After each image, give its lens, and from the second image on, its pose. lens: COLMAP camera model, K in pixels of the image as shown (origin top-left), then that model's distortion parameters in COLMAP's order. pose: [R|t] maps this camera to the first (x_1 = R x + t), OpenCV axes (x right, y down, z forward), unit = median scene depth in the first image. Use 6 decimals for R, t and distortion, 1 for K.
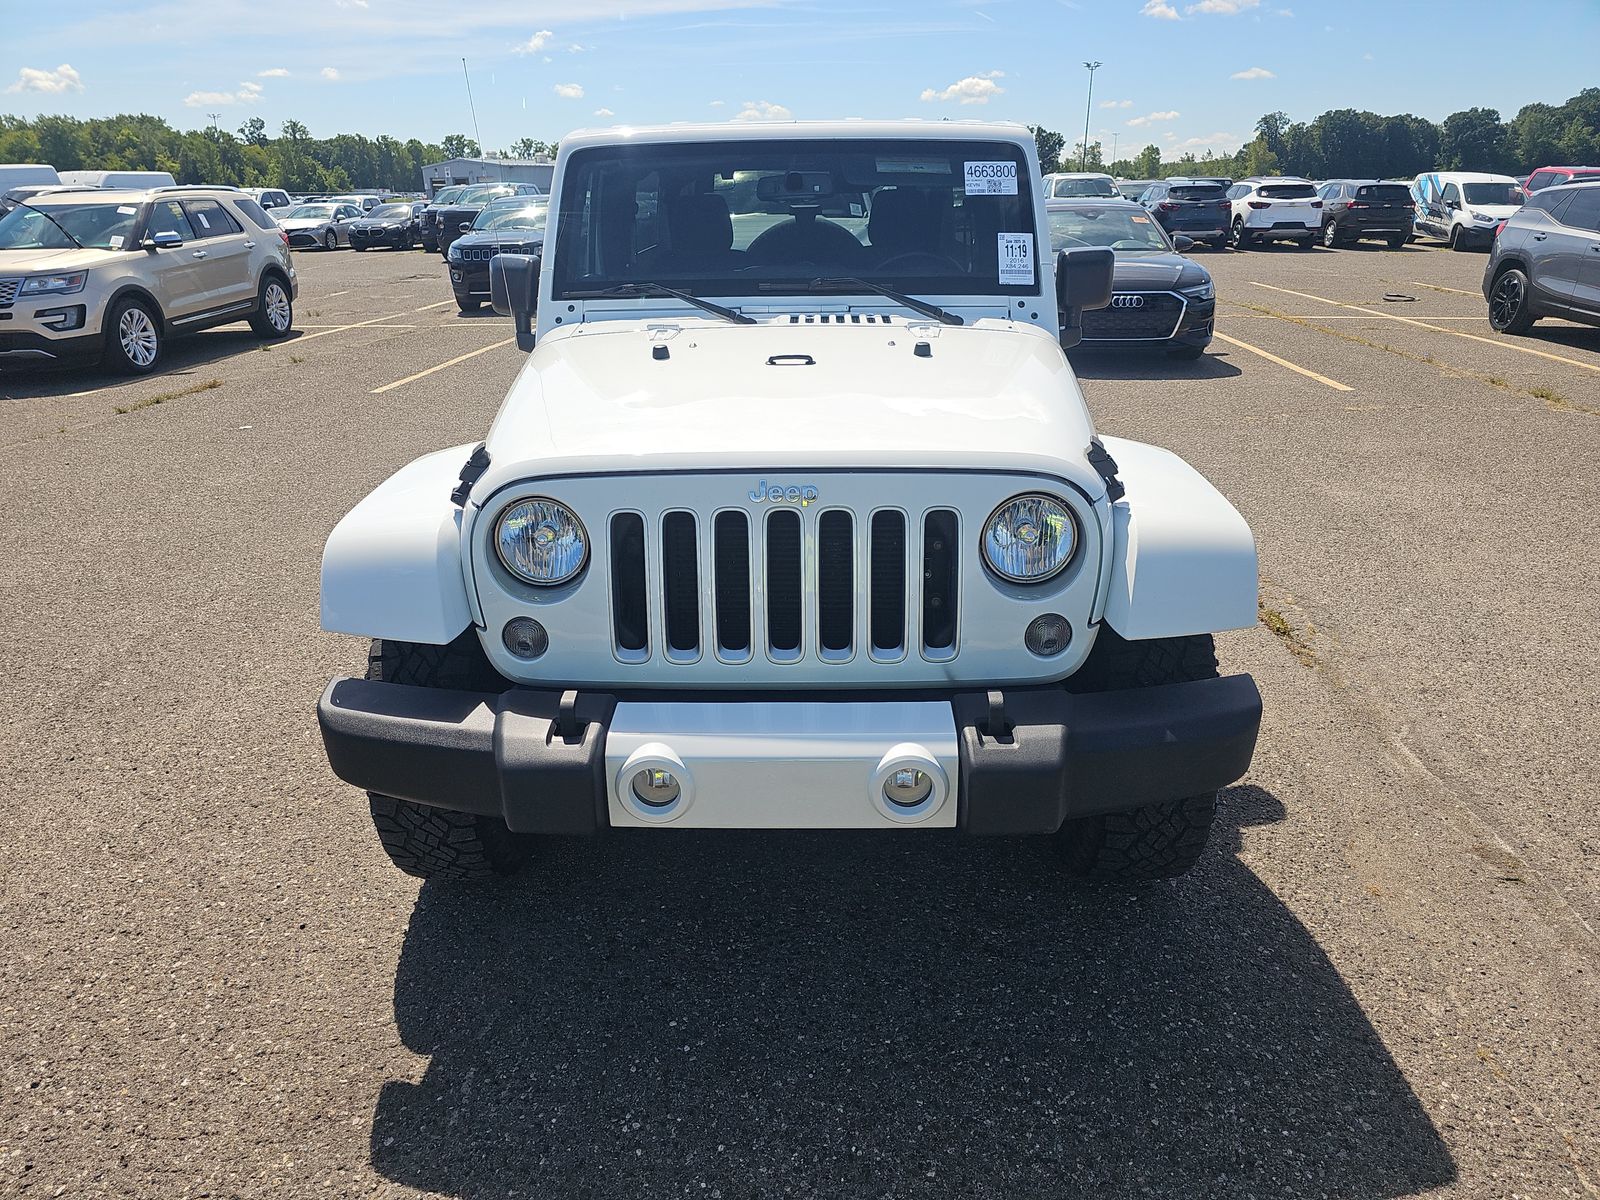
lens RADIAL K [[1108.1, 0, 804.1], [0, 1108.1, 595.2], [0, 0, 1]] dist [0.002097, -0.006145]
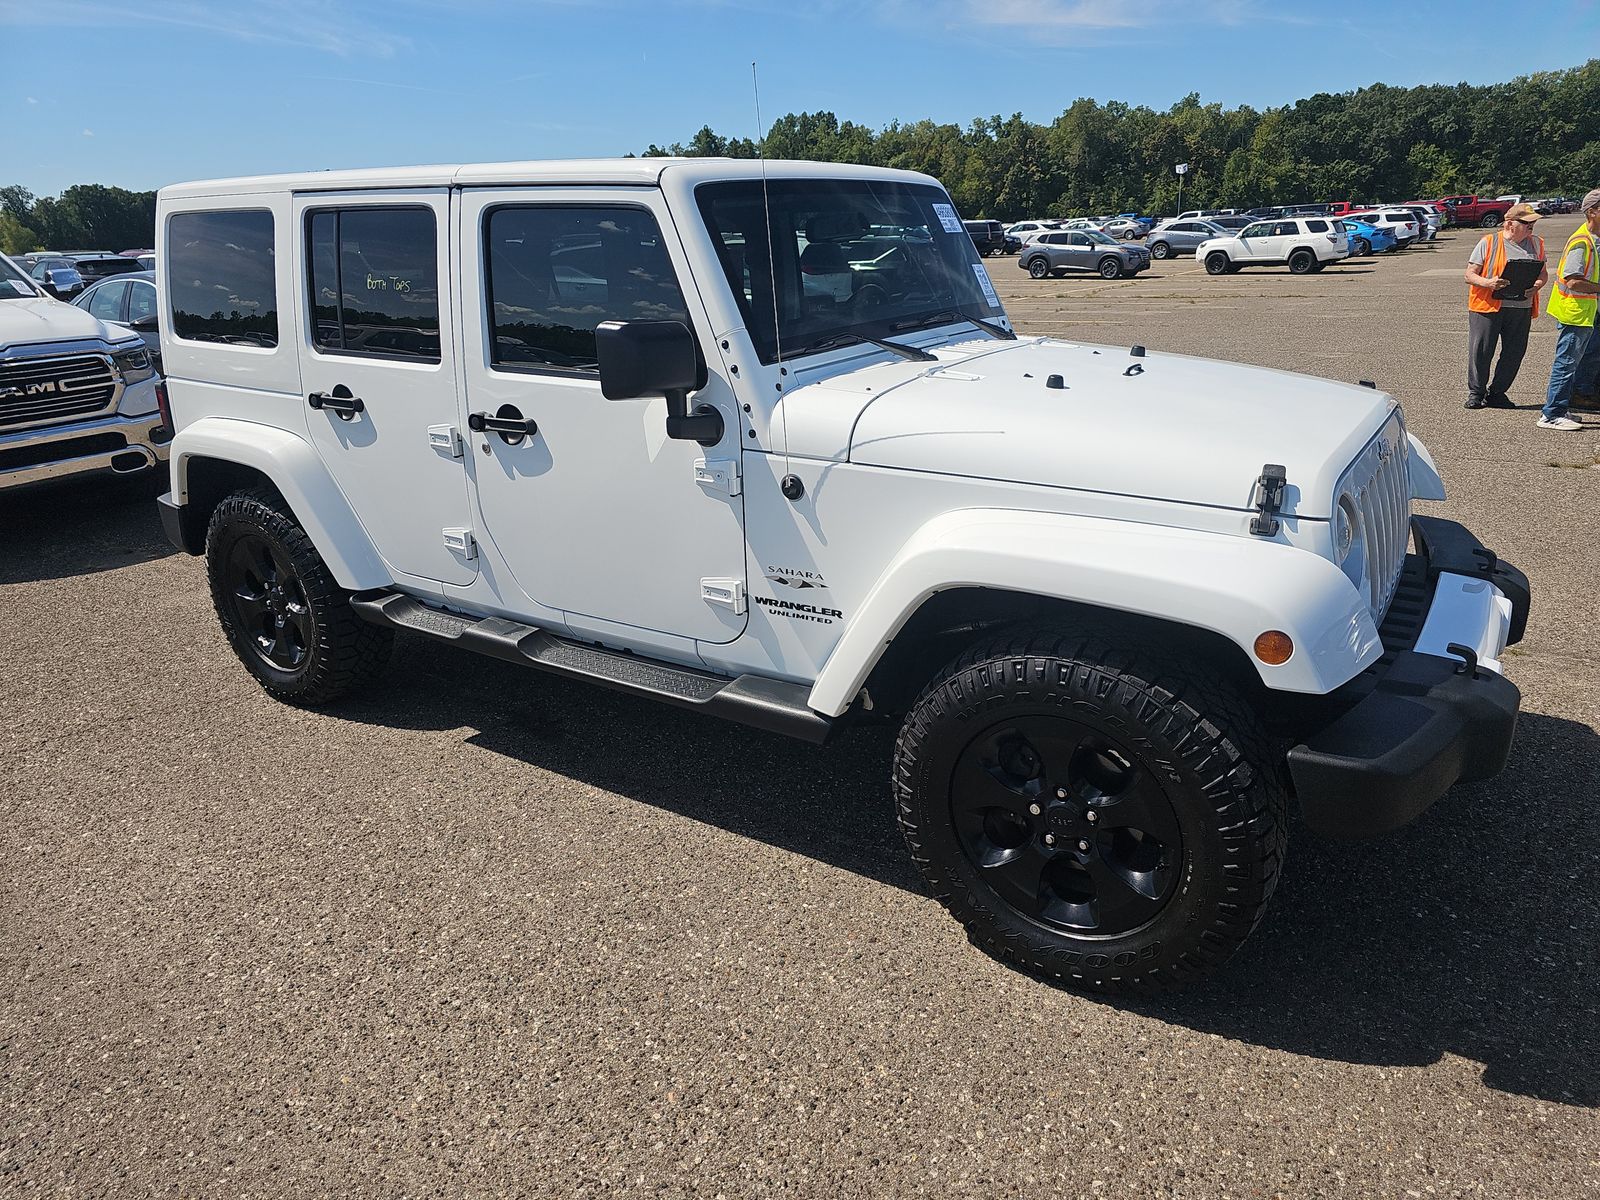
lens RADIAL K [[1072.8, 0, 800.0], [0, 1072.8, 600.0], [0, 0, 1]] dist [0.040305, -0.043347]
pose [[0.519296, -0.273519, 0.809641, -0.817916], [0.314821, 0.941998, 0.116310, -0.168356], [-0.794493, 0.194493, 0.575285, 0.502983]]
